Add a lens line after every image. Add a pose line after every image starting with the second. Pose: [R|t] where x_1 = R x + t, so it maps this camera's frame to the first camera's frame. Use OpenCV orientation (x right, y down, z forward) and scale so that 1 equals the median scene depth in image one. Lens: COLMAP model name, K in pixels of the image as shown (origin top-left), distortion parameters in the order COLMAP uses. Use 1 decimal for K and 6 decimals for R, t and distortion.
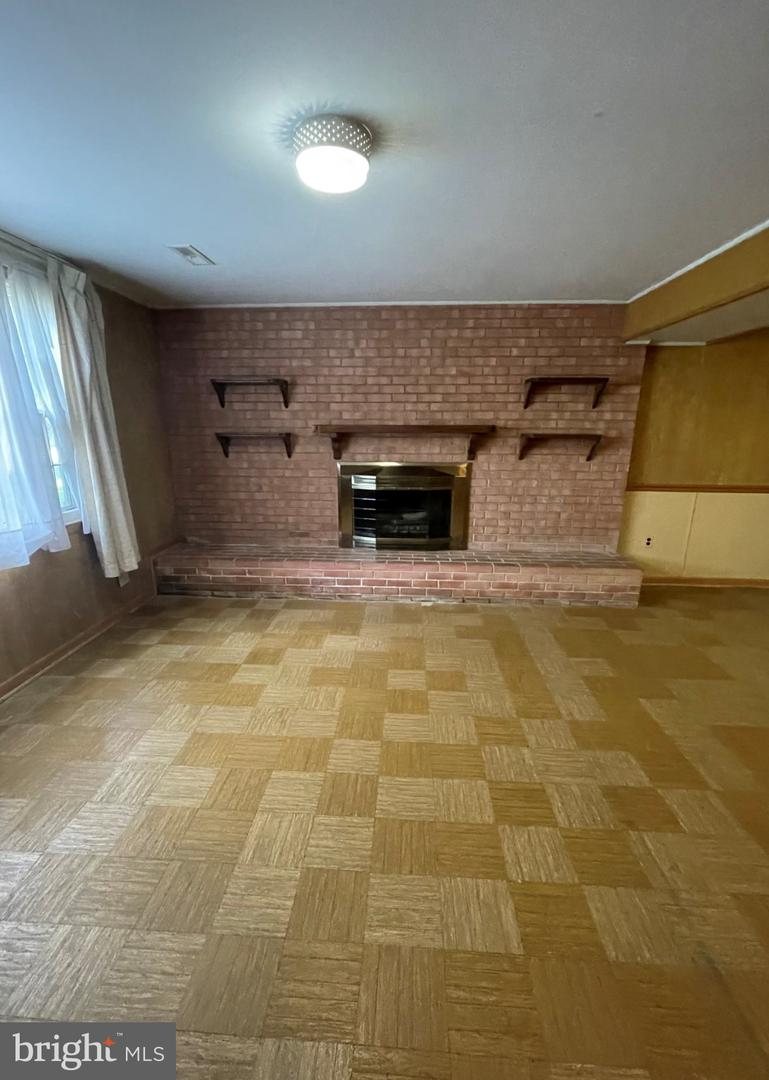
lens RADIAL K [[455.3, 0, 382.4], [0, 455.3, 543.6], [0, 0, 1]] dist [0.004796, 0.000444]
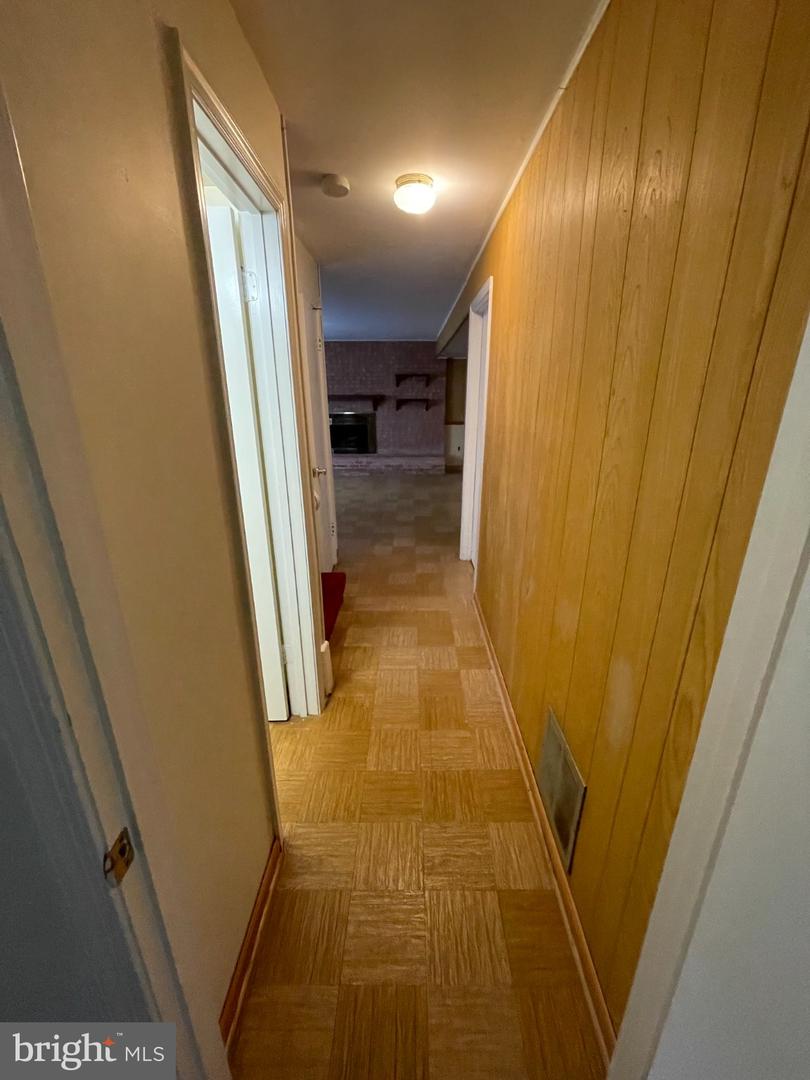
lens RADIAL K [[435.5, 0, 410.8], [0, 435.5, 535.5], [0, 0, 1]] dist [0.000195, 0.000394]
pose [[0.997793, -0.025303, 0.061397, 0.232072], [0.020713, 0.997023, 0.074276, 0.276456], [-0.063094, -0.072840, 0.995346, -1.202713]]
